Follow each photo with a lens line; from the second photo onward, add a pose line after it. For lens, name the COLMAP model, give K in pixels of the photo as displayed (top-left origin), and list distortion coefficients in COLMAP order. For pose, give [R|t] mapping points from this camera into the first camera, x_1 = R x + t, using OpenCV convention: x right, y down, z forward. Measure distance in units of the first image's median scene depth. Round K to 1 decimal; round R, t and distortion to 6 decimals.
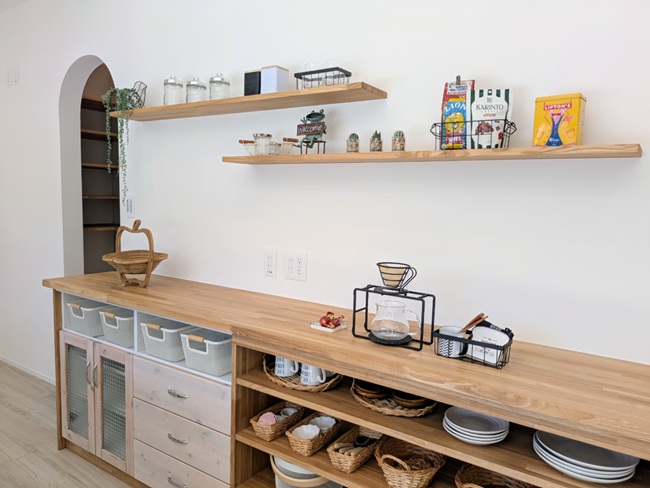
lens RADIAL K [[477.6, 0, 324.8], [0, 477.6, 241.2], [0, 0, 1]] dist [0.001278, -0.001714]
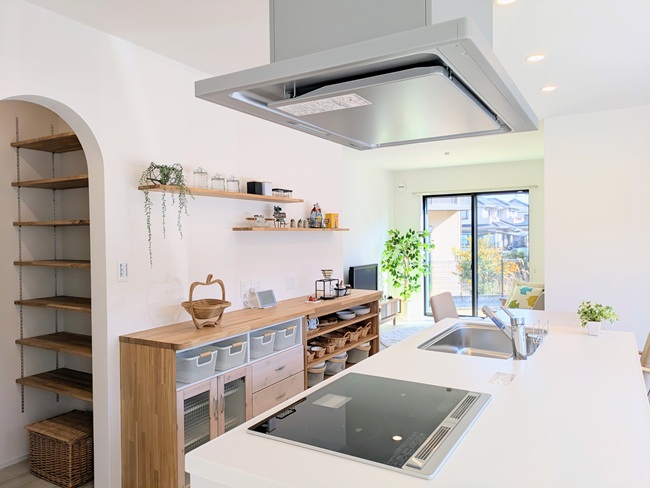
lens RADIAL K [[475.0, 0, 325.0], [0, 475.0, 244.0], [0, 0, 1]] dist [0.026958, -0.004163]
pose [[-0.050428, -0.043639, 0.997774, -1.803667], [0.110064, 0.992717, 0.048981, -0.165201], [-0.992644, 0.112289, -0.045258, 0.793204]]
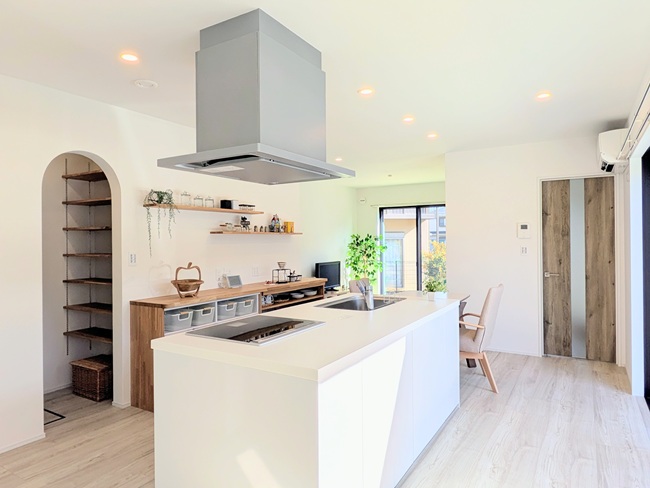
lens RADIAL K [[423.8, 0, 320.9], [0, 423.8, 240.3], [0, 0, 1]] dist [0.003313, 0.001527]
pose [[-0.035628, -0.025241, 0.999046, -2.286237], [0.108243, 0.993702, 0.028966, -0.134614], [-0.993486, 0.109171, -0.032671, 0.553895]]
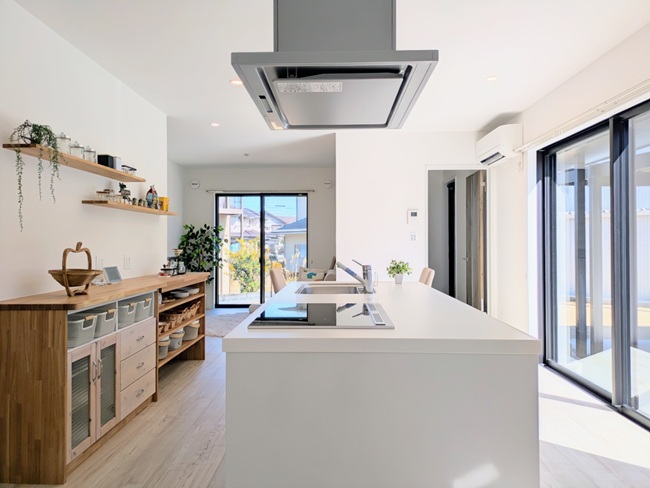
lens RADIAL K [[477.6, 0, 324.8], [0, 477.6, 241.2], [0, 0, 1]] dist [0.001278, -0.001714]
pose [[-0.532095, -0.021473, 0.846412, -1.935357], [0.074187, 0.994651, 0.071871, -0.095389], [-0.843428, 0.101035, -0.527656, 1.198043]]
